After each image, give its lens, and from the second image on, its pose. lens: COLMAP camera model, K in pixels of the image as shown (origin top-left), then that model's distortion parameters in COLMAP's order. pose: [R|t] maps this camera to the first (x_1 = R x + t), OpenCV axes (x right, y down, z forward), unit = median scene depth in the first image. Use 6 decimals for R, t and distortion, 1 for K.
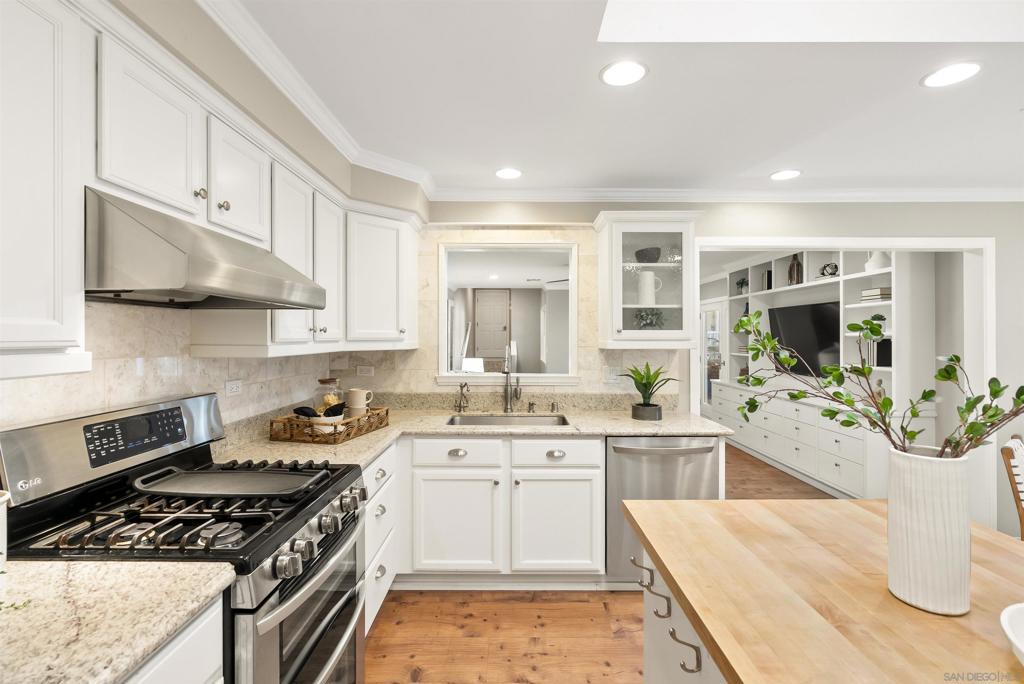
lens RADIAL K [[466.4, 0, 510.4], [0, 466.4, 336.8], [0, 0, 1]] dist [-0.001131, 0.000047]
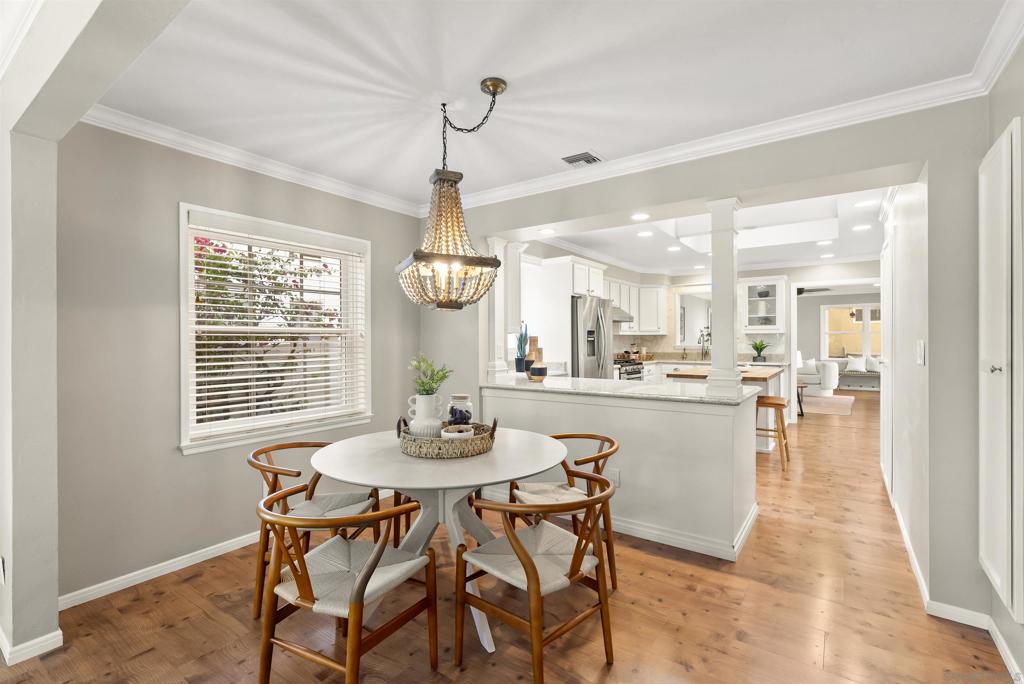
lens RADIAL K [[466.4, 0, 510.4], [0, 466.4, 336.8], [0, 0, 1]] dist [-0.001131, 0.000047]
pose [[0.814625, -0.006421, -0.579952, 0.647319], [0.006156, 0.999978, -0.002425, 0.041147], [0.579955, -0.001595, 0.814647, -1.750201]]
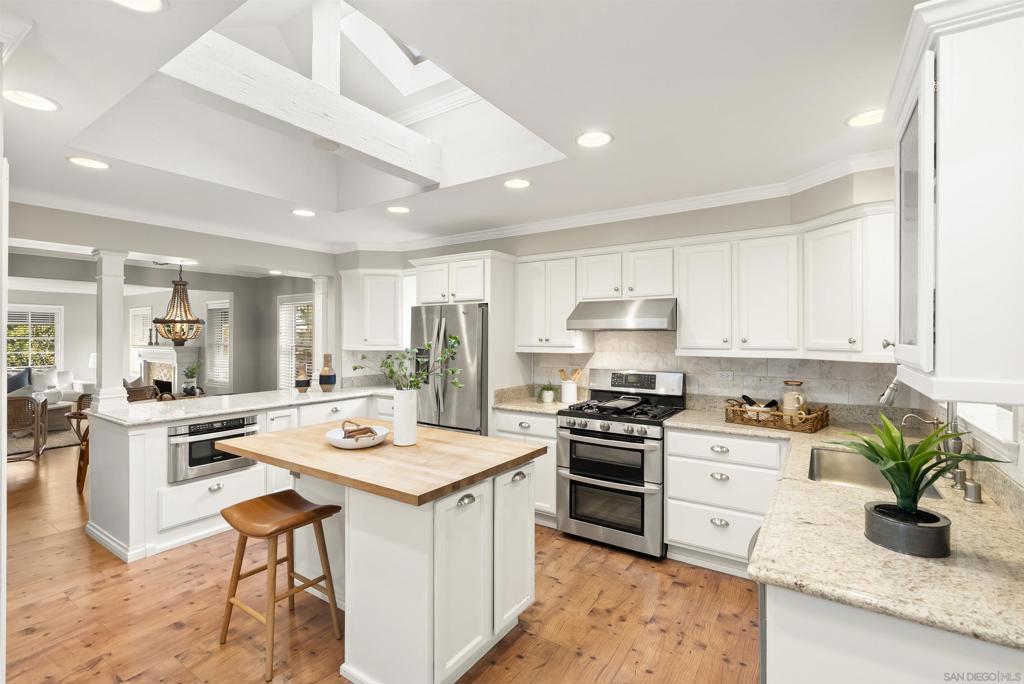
lens RADIAL K [[466.4, 0, 510.4], [0, 466.4, 336.8], [0, 0, 1]] dist [-0.001131, 0.000047]
pose [[-0.558277, 0.003280, -0.829648, 0.861119], [-0.000881, 0.999989, 0.004546, -0.024768], [0.829654, 0.003269, -0.558268, 0.926348]]
